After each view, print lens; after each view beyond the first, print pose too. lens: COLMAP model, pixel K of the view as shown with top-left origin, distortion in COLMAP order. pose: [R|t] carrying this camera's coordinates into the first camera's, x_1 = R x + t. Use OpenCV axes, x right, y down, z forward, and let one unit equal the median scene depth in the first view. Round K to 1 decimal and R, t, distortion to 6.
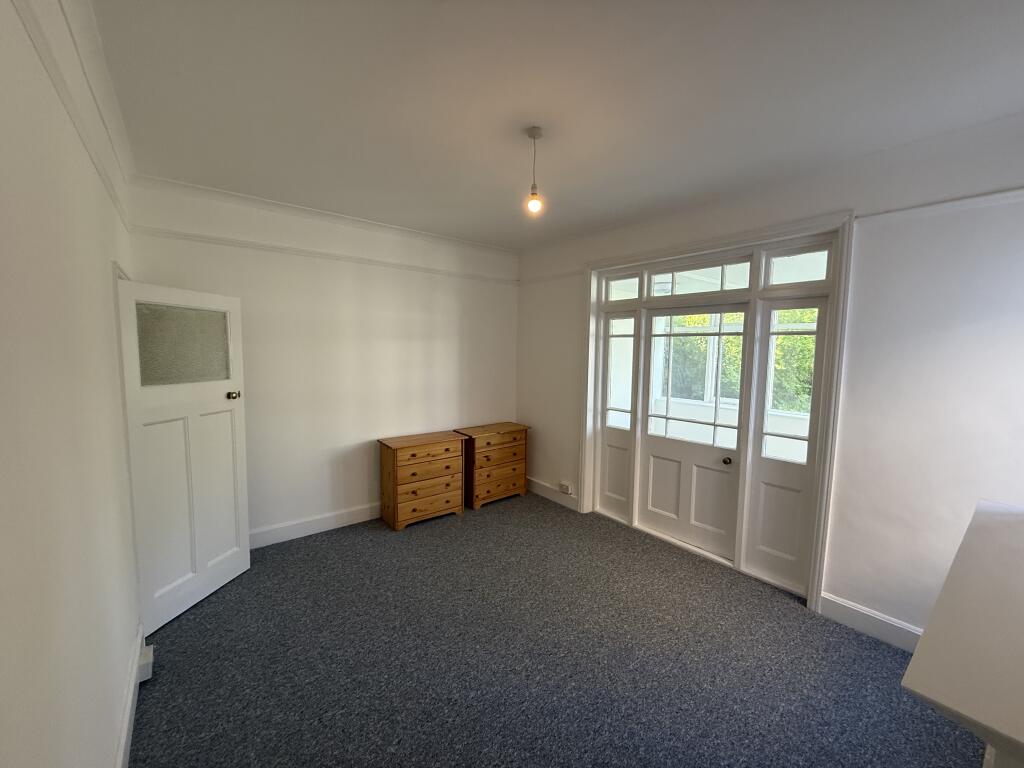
lens RADIAL K [[405.0, 0, 512.0], [0, 405.0, 384.0], [0, 0, 1]] dist [0.002026, 0.000254]
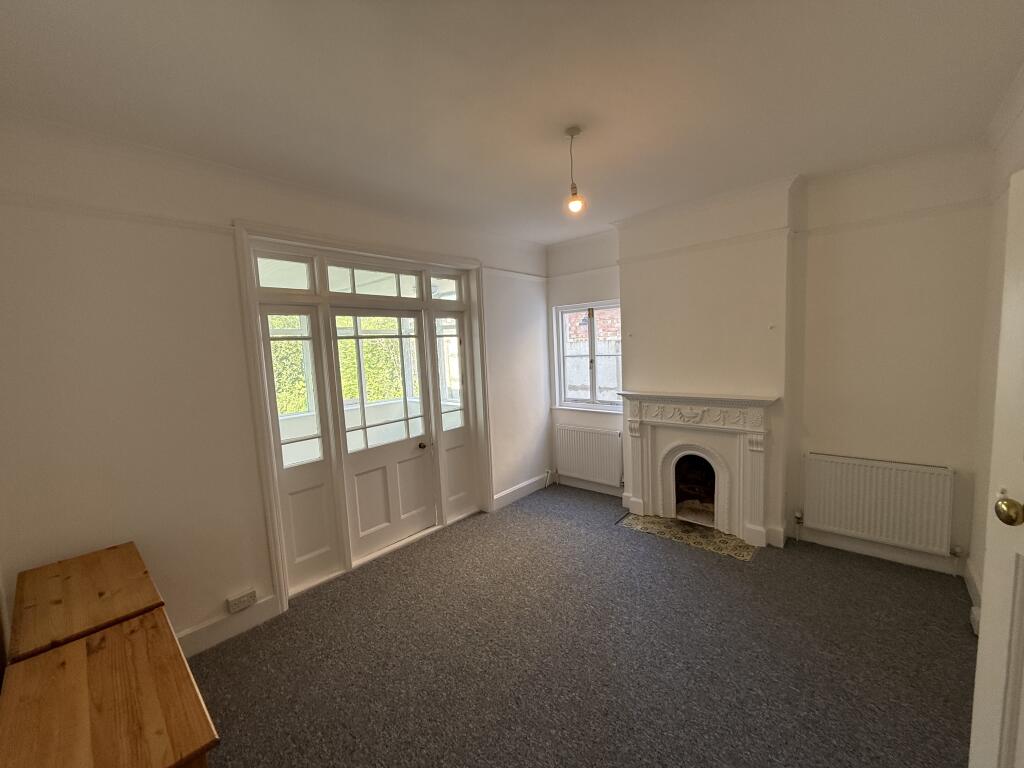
lens RADIAL K [[405.0, 0, 512.0], [0, 405.0, 384.0], [0, 0, 1]] dist [0.002026, 0.000254]
pose [[-0.164216, -0.101419, 0.981197, -0.576111], [0.128761, 0.983986, 0.123257, -0.085795], [-0.977985, 0.146580, -0.148527, 0.818942]]
